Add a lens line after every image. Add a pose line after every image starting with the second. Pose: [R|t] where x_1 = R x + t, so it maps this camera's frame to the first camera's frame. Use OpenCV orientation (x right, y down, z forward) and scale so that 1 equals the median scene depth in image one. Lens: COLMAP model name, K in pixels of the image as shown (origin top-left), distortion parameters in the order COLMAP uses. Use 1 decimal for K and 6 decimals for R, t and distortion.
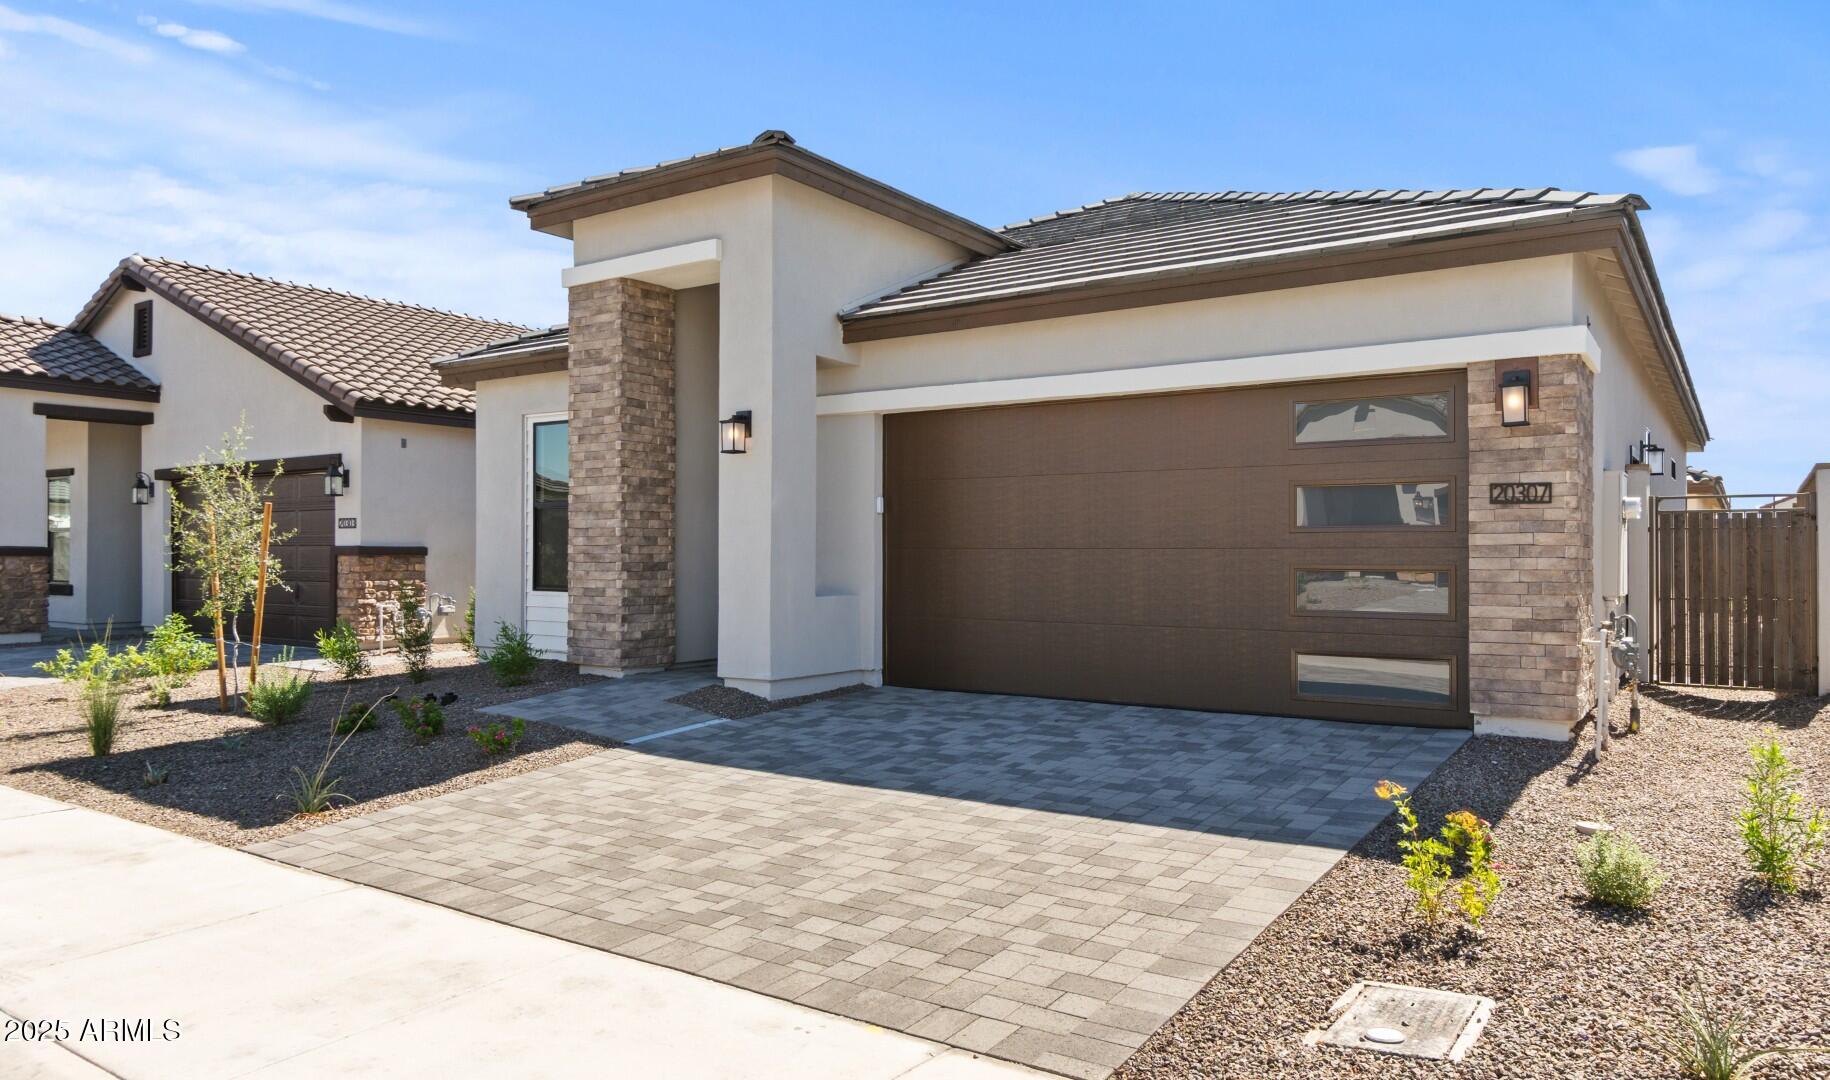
lens RADIAL K [[1207.0, 0, 915.0], [0, 1207.0, 540.0], [0, 0, 1]] dist [-0.001554, -0.000484]
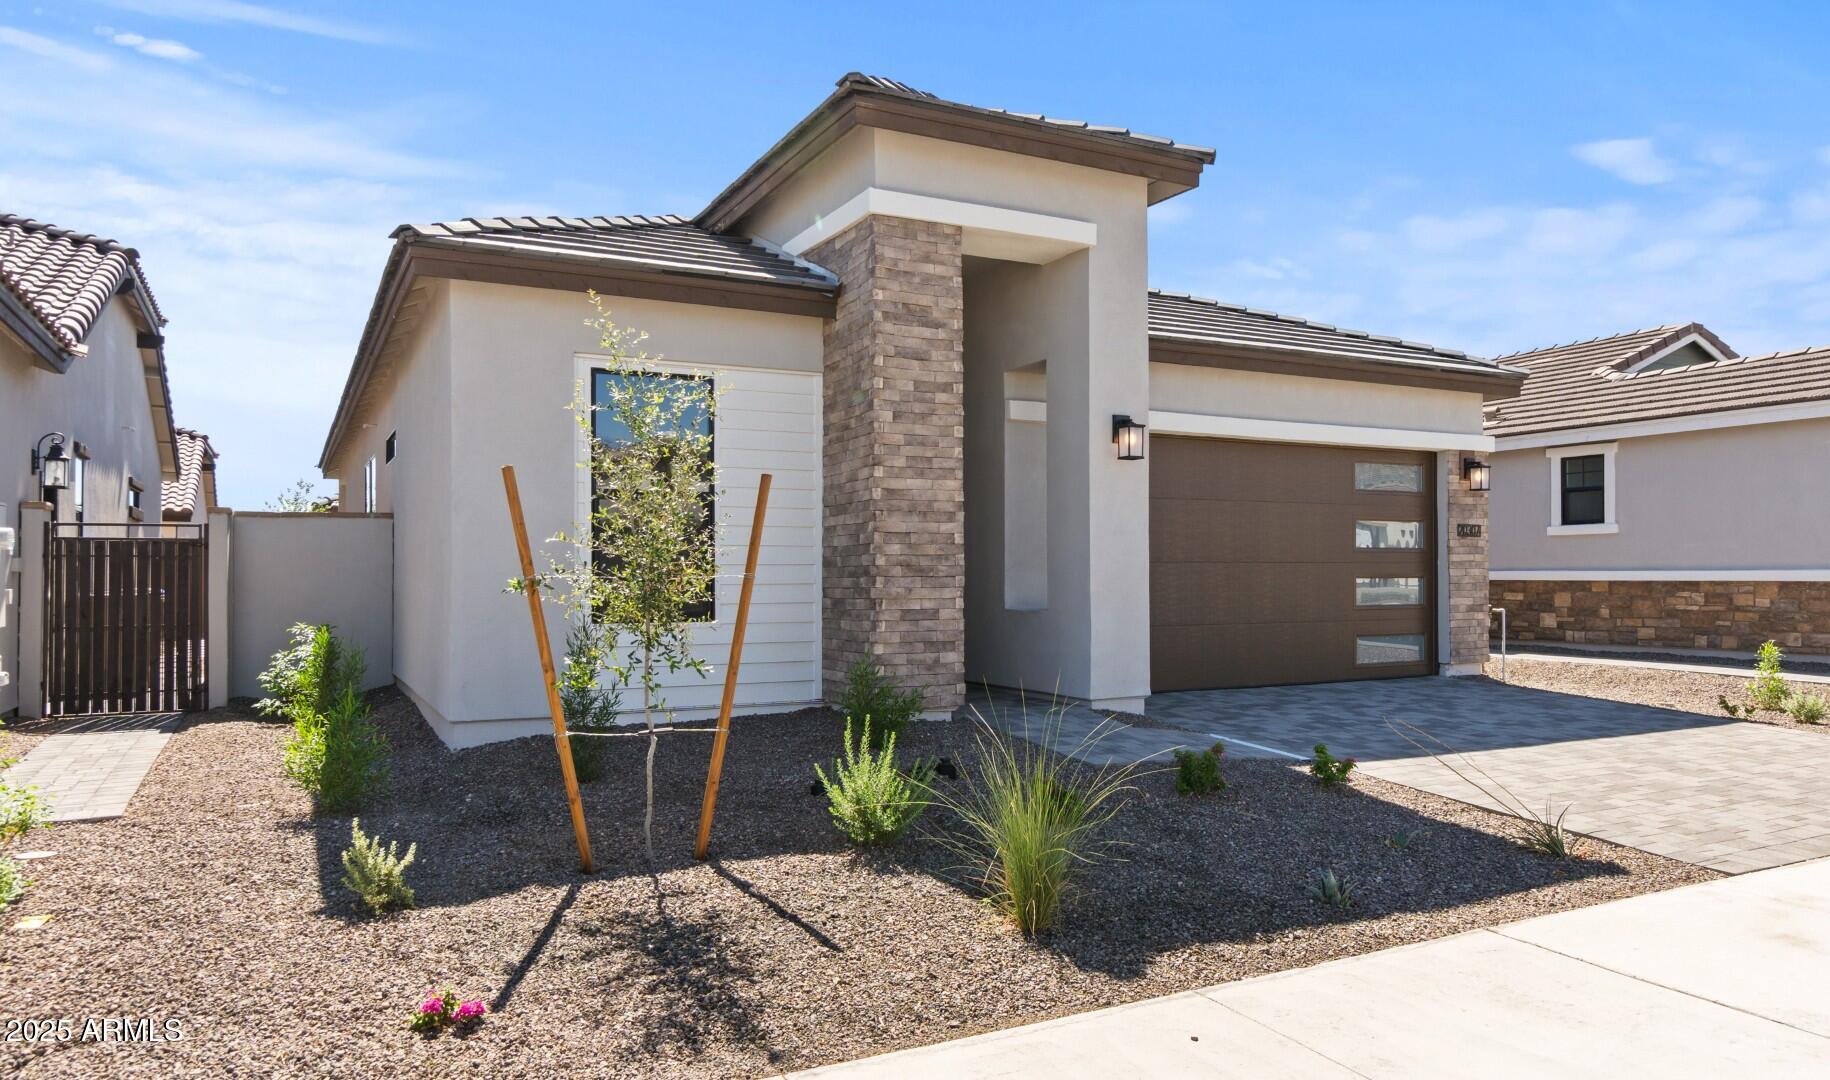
lens RADIAL K [[1207.0, 0, 915.0], [0, 1207.0, 540.0], [0, 0, 1]] dist [-0.001554, -0.000484]
pose [[0.463897, 0.023636, 0.885574, -0.967361], [-0.004994, 0.999698, -0.024066, 0.013688], [-0.885875, 0.006742, 0.463875, 0.644607]]
